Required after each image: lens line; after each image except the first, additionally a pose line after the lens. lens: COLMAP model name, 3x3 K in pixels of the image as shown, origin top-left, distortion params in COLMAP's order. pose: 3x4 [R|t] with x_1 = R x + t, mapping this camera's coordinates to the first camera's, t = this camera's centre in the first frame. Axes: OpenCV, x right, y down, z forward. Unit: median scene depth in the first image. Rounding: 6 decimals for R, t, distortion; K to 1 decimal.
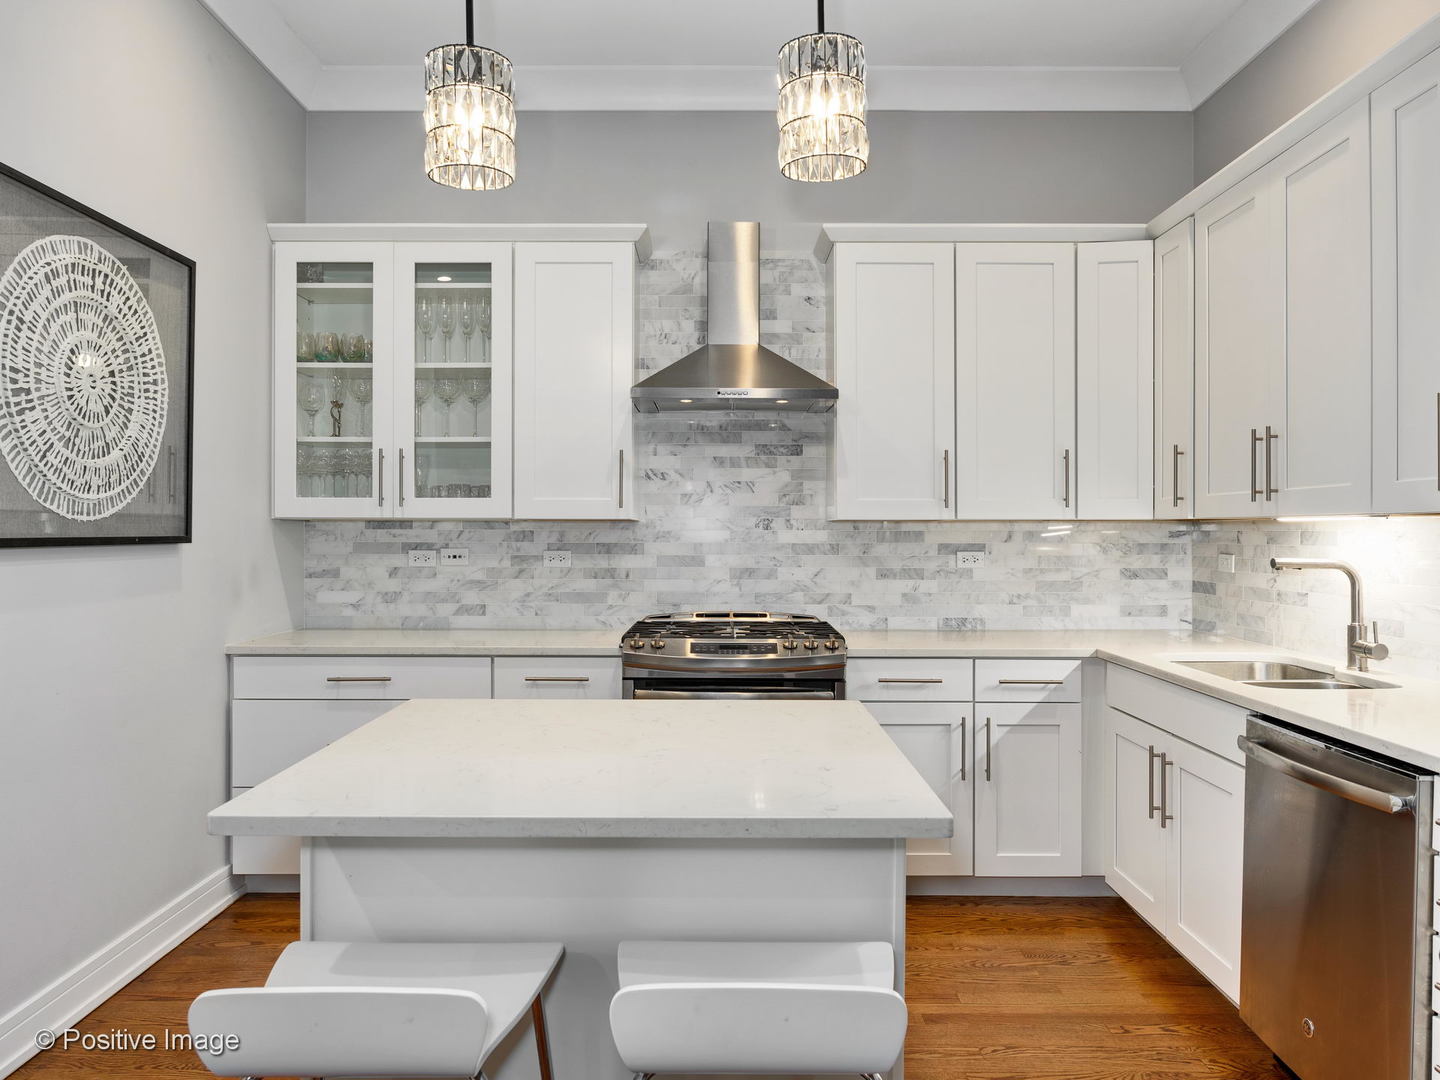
lens RADIAL K [[971.2, 0, 733.2], [0, 971.2, 531.6], [0, 0, 1]] dist [-0.012250, -0.000418]
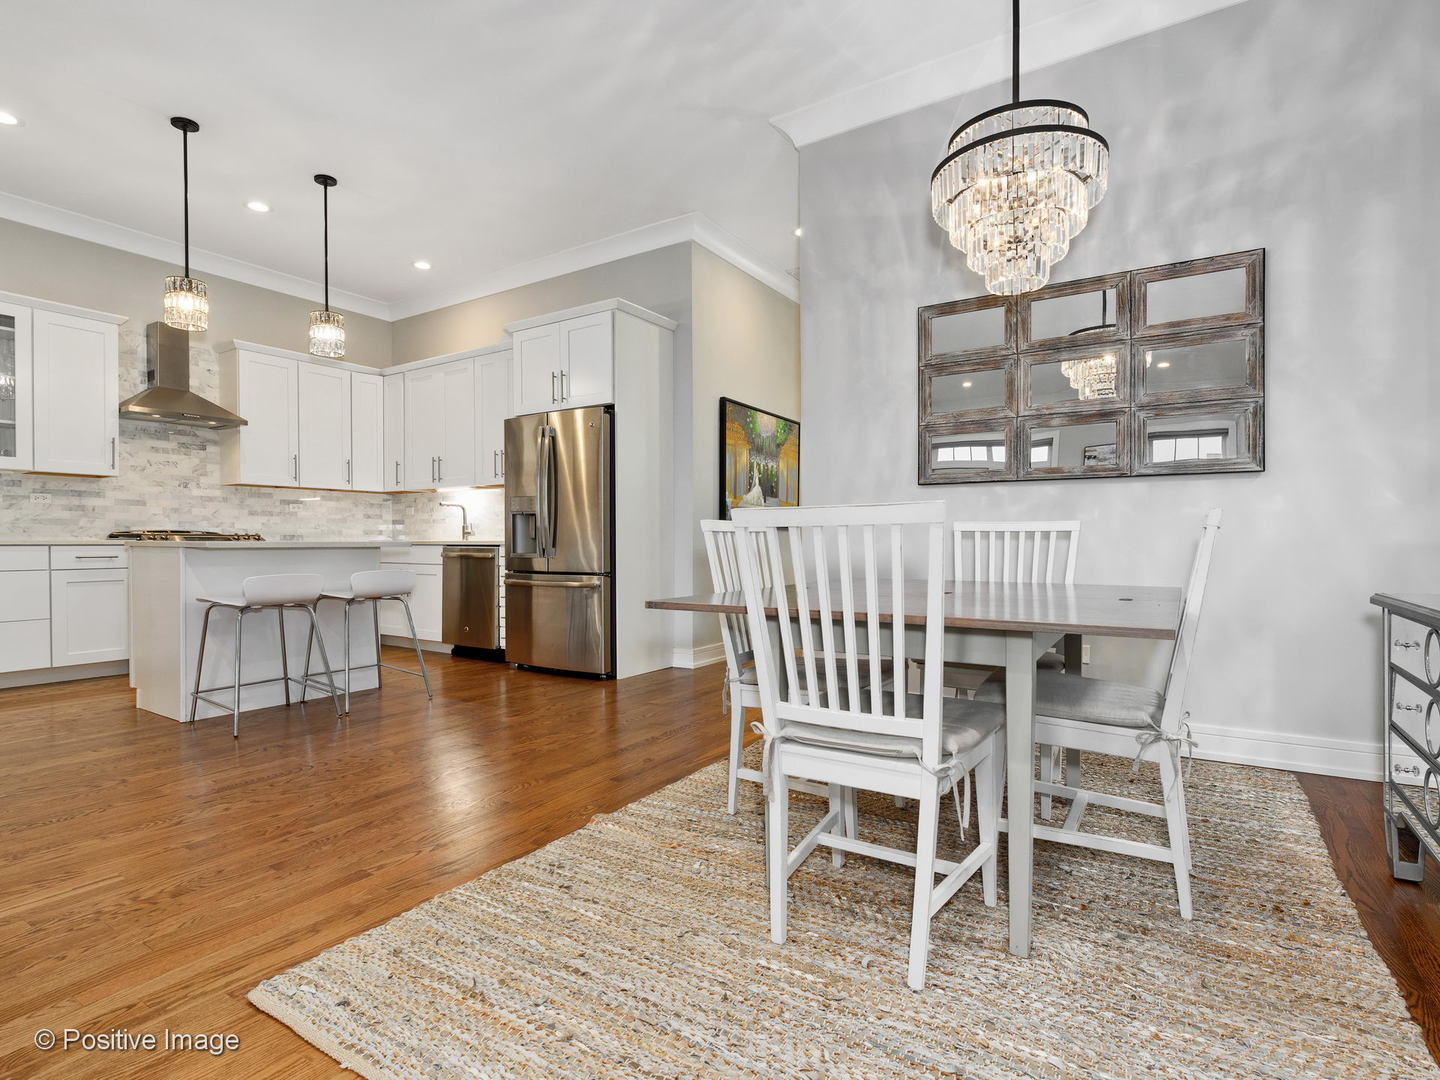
lens RADIAL K [[708.3, 0, 722.7], [0, 708.3, 544.5], [0, 0, 1]] dist [-0.011661, -0.000868]
pose [[0.532531, -0.009174, 0.846361, -0.574482], [0.006663, 0.999956, 0.006646, 0.107250], [-0.846384, 0.002100, 0.532568, -0.624916]]
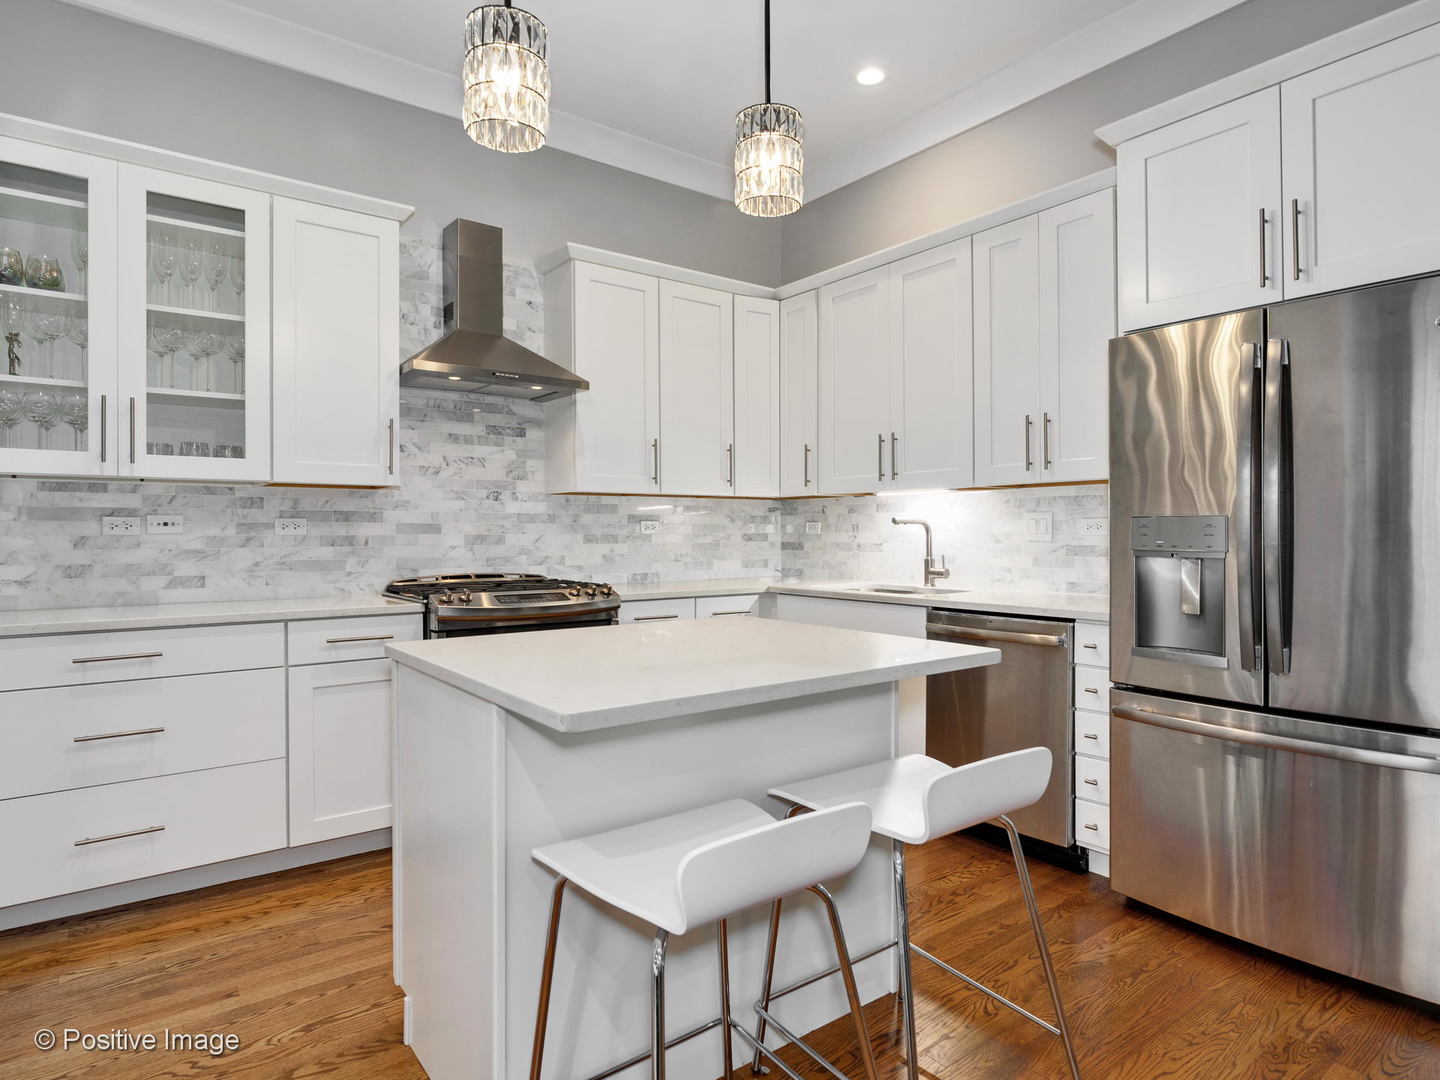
lens RADIAL K [[817.0, 0, 735.4], [0, 817.0, 530.4], [0, 0, 1]] dist [-0.013896, -0.000637]
pose [[0.795824, -0.003230, 0.605520, -0.321681], [0.005831, 0.999980, -0.002330, 0.036584], [-0.605500, 0.005385, 0.795827, 0.075516]]
